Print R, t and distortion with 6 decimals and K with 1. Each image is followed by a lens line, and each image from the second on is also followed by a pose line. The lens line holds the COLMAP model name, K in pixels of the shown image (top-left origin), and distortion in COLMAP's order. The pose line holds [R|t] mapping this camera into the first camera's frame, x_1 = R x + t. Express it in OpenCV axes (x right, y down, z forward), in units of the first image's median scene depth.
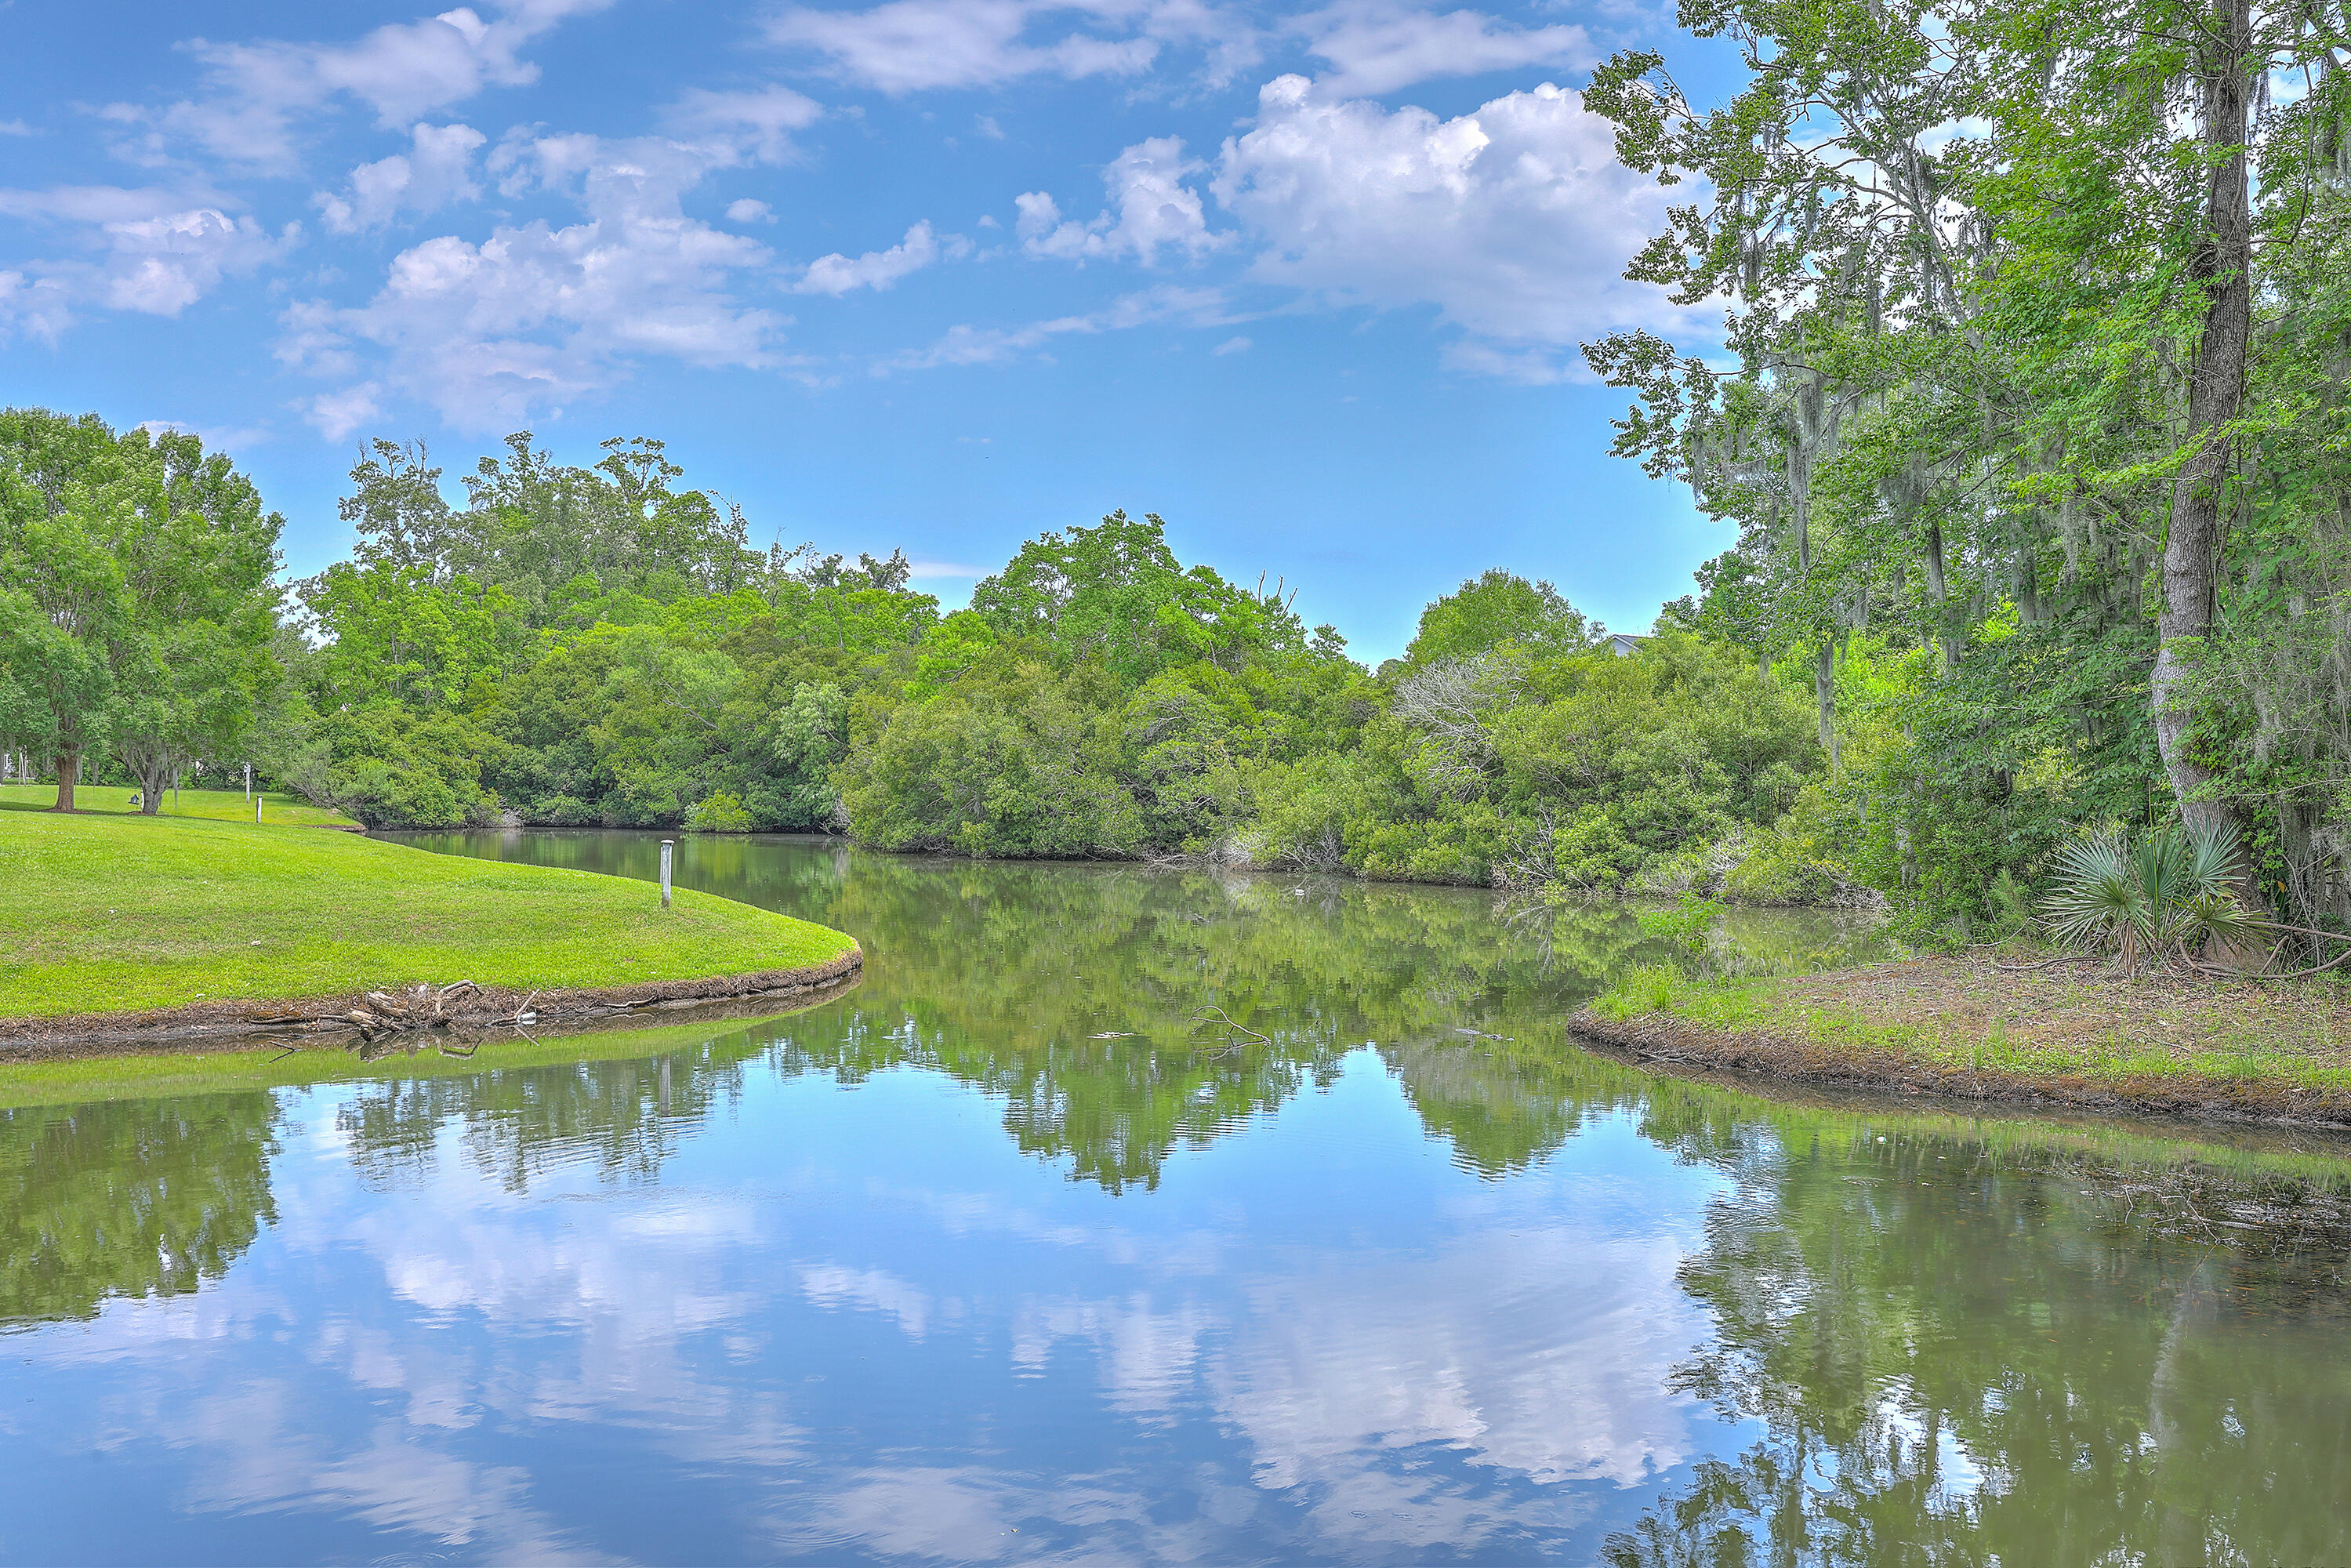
lens RADIAL K [[2288.2, 0, 1172.1], [0, 2288.2, 783.4], [0, 0, 1]] dist [0.000851, 0.000000]
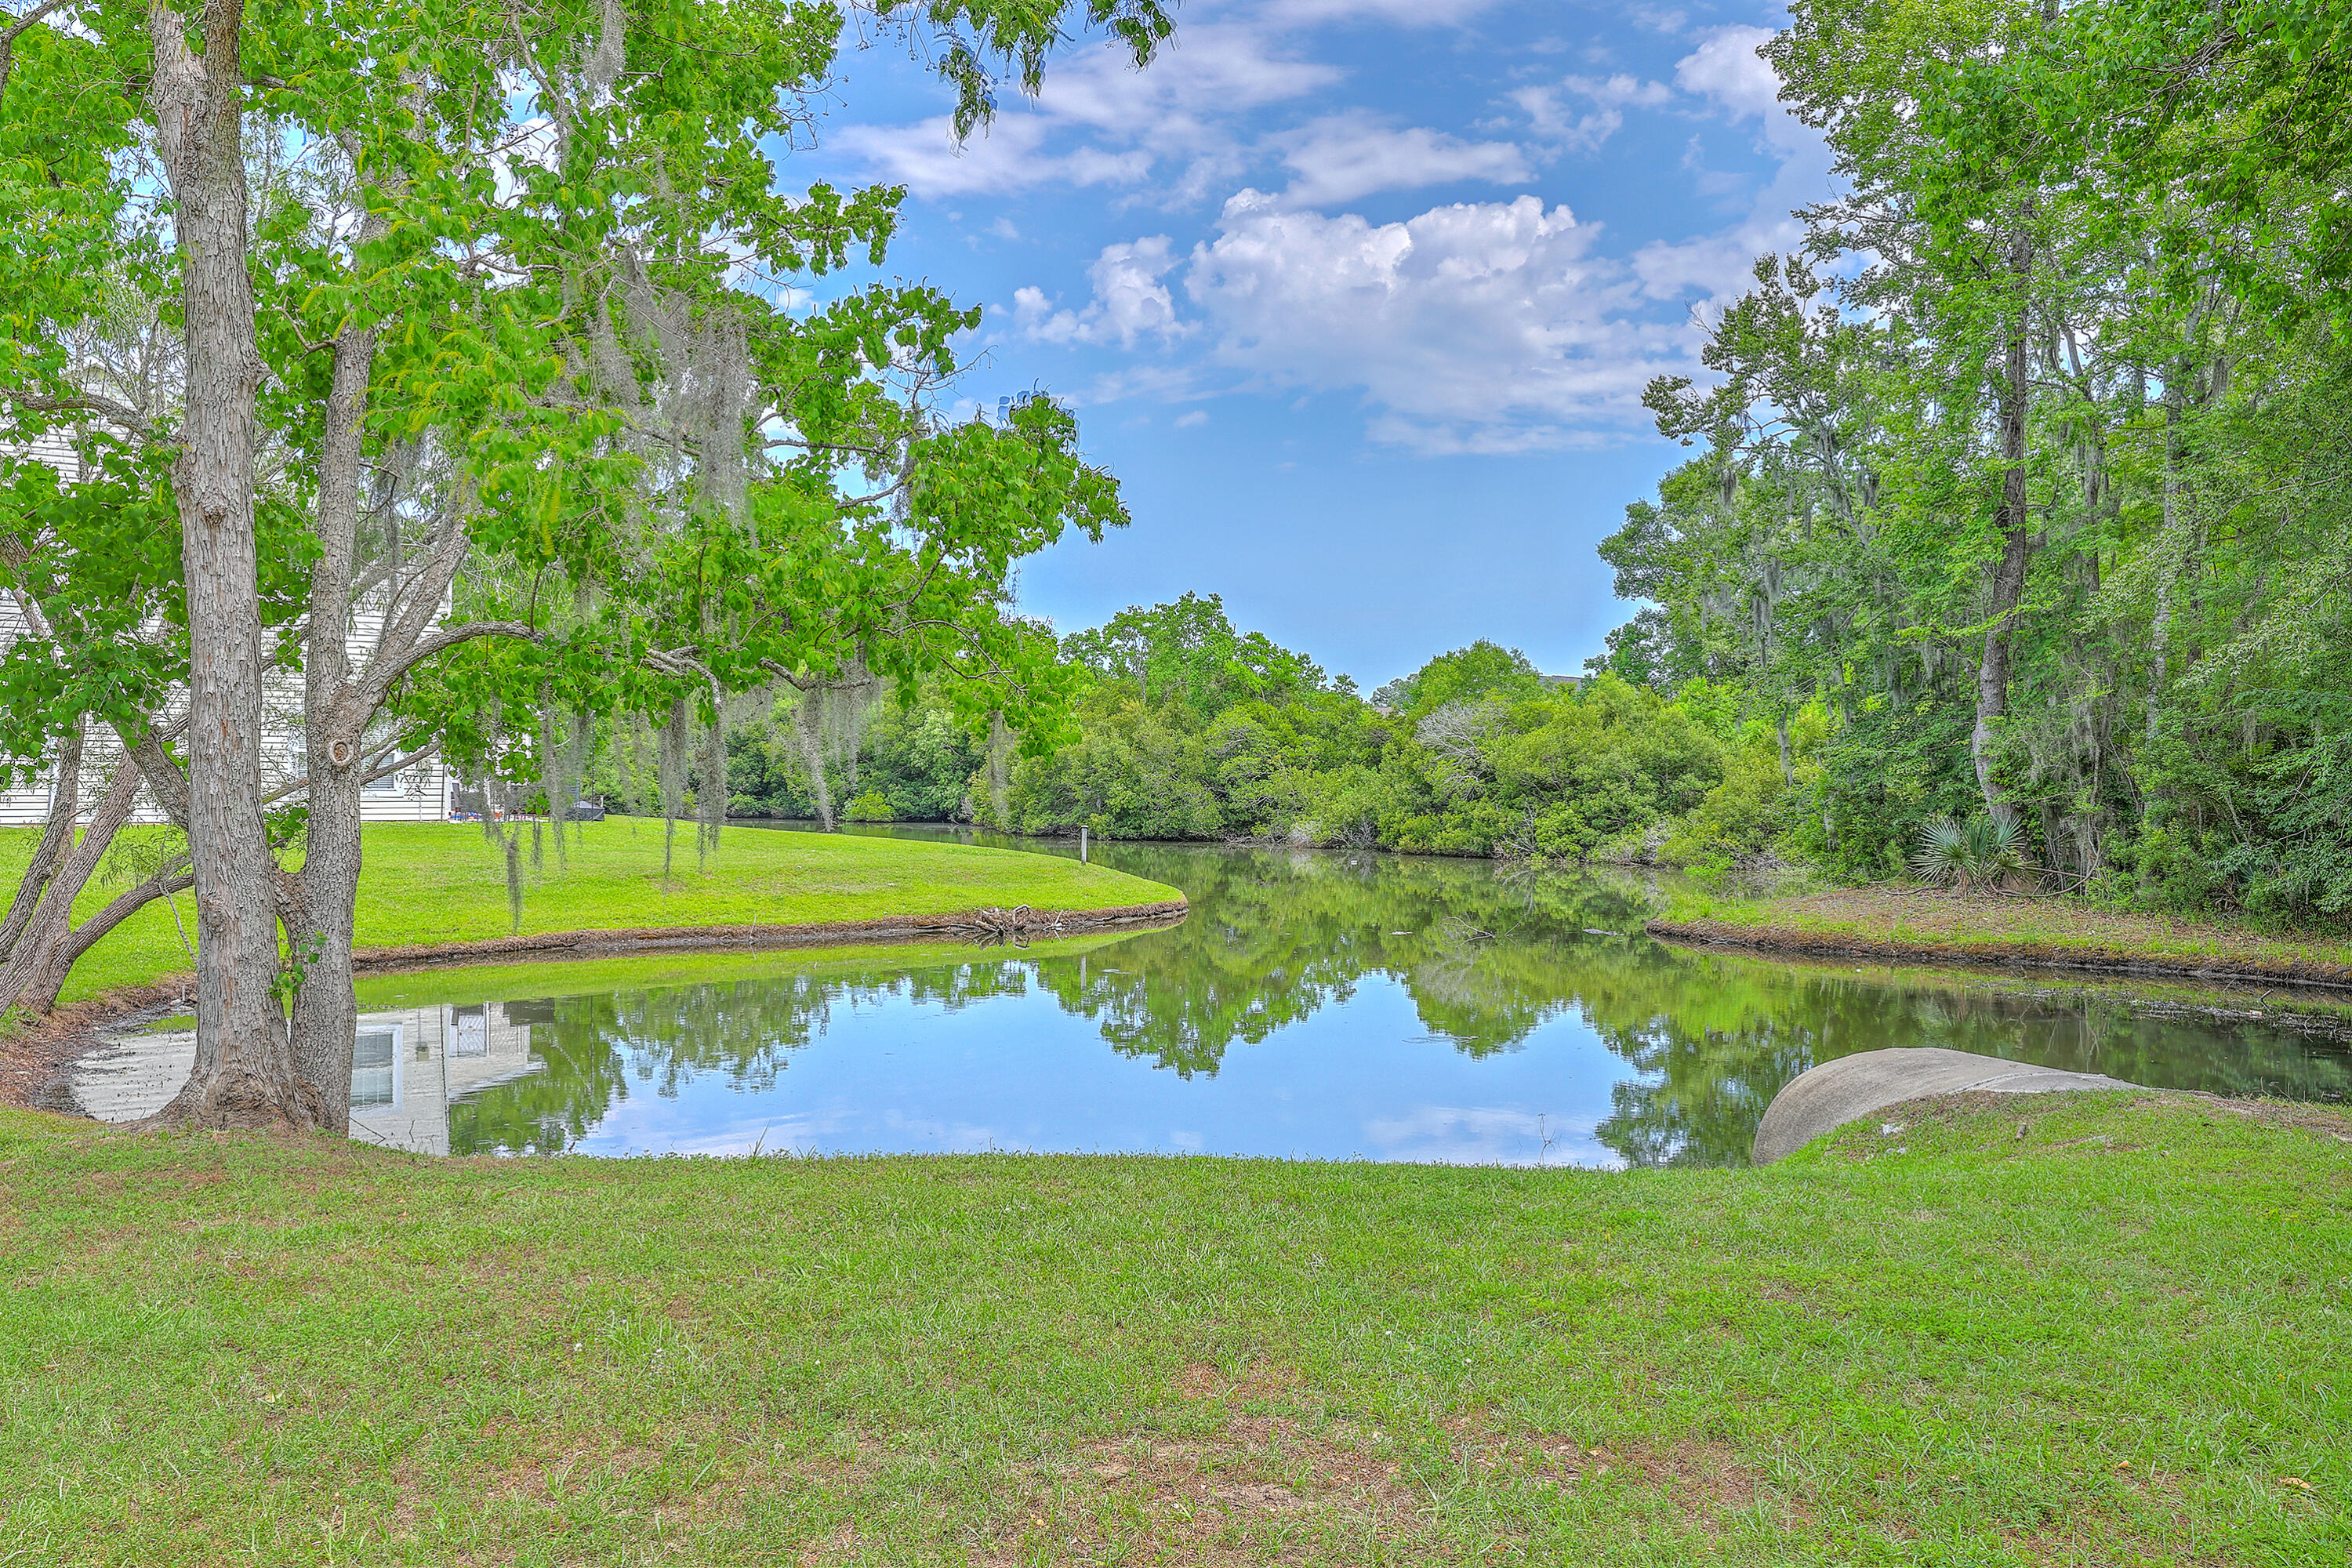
lens RADIAL K [[1810.9, 0, 1179.6], [0, 1810.9, 786.3], [0, 0, 1]] dist [-0.001372, -0.009718]
pose [[0.999632, -0.000196, 0.027136, -0.081309], [0.000145, 0.999998, 0.001907, -0.002840], [-0.027137, -0.001902, 0.999630, -0.143246]]
